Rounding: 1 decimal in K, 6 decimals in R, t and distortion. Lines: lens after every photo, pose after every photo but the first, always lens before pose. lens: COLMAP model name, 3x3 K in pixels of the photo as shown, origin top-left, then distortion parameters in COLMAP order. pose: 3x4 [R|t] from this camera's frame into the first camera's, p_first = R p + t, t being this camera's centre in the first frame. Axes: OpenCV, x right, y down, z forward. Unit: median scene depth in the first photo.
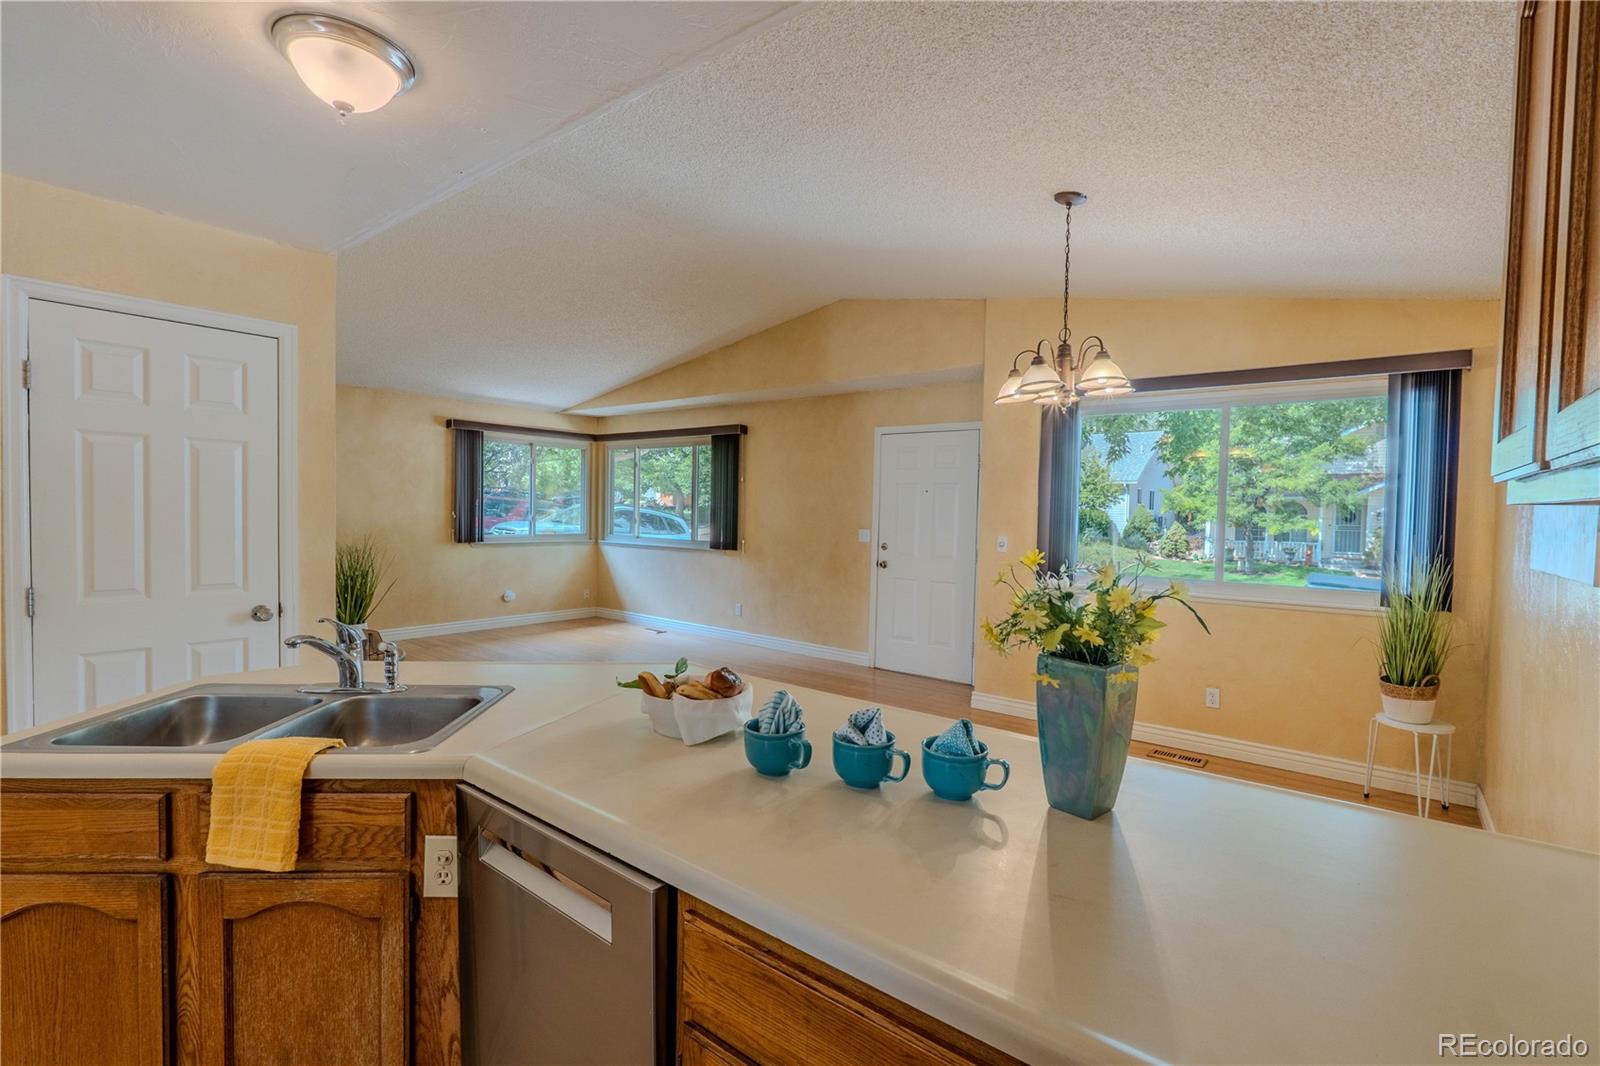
lens RADIAL K [[724.1, 0, 801.2], [0, 724.1, 527.7], [0, 0, 1]] dist [-0.011264, 0.001542]
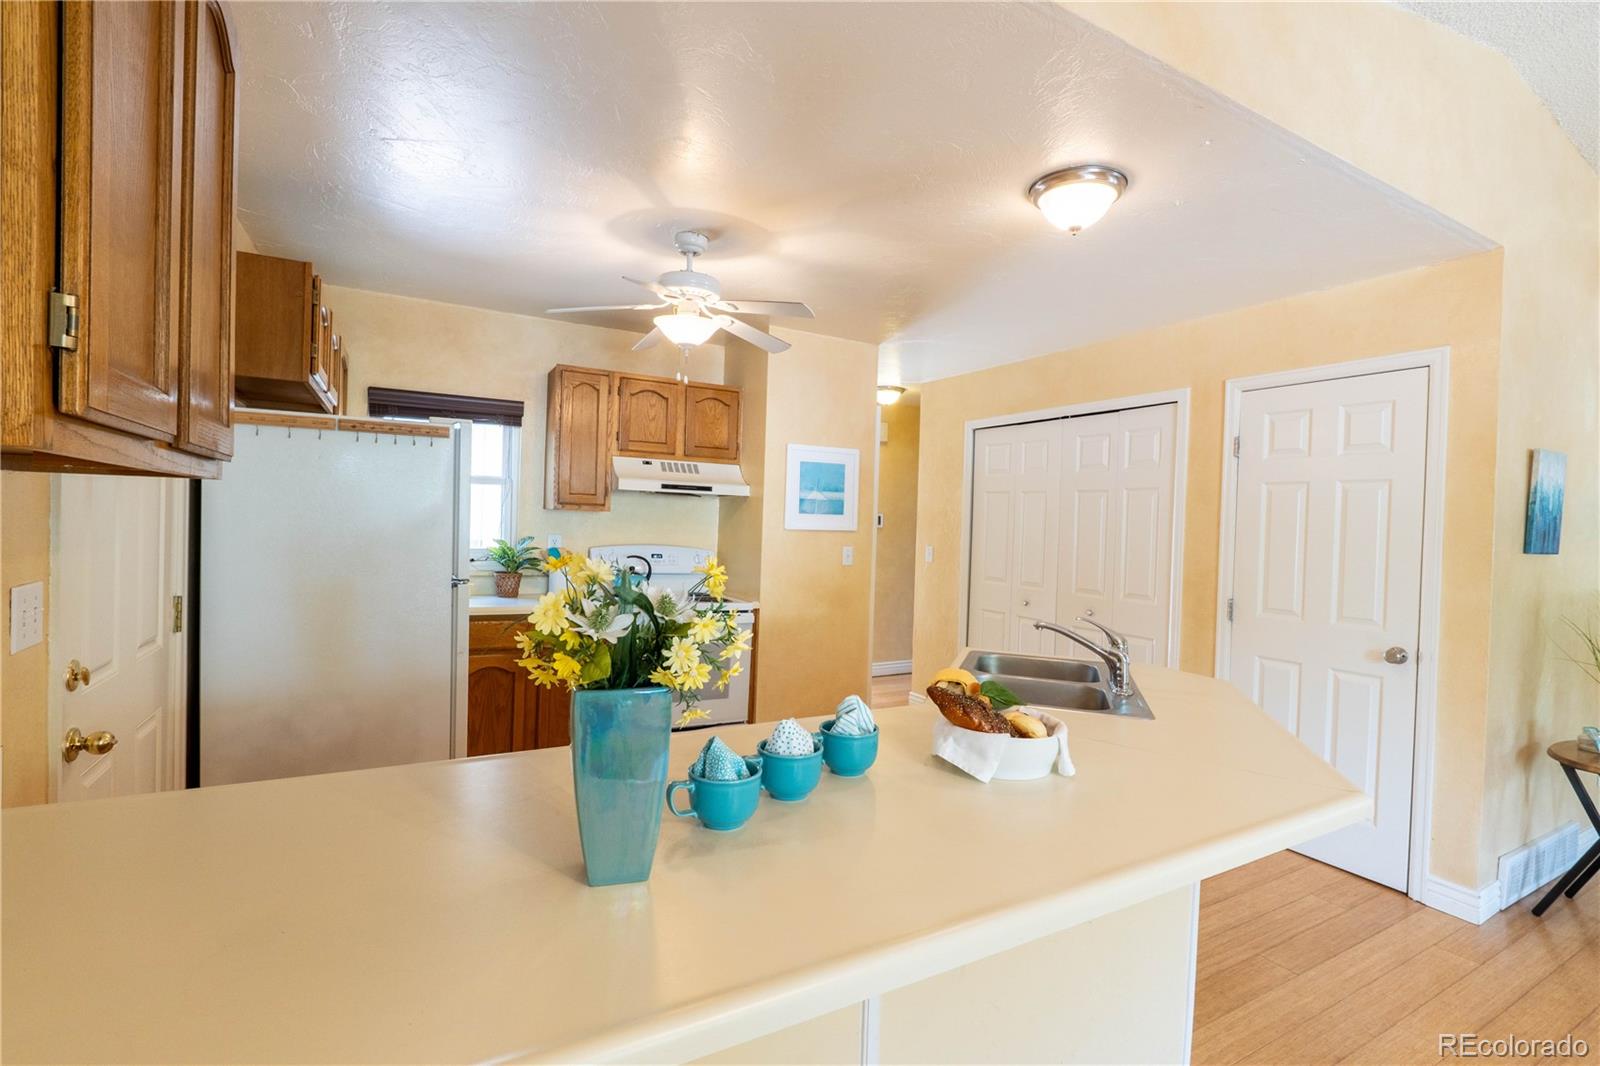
lens RADIAL K [[724.1, 0, 794.9], [0, 724.1, 533.5], [0, 0, 1]] dist [-0.011264, 0.001542]
pose [[-0.380504, -0.015537, -0.924649, 0.149571], [-0.063229, 0.997956, 0.009250, -0.000843], [0.922615, 0.061984, -0.380709, 0.204543]]
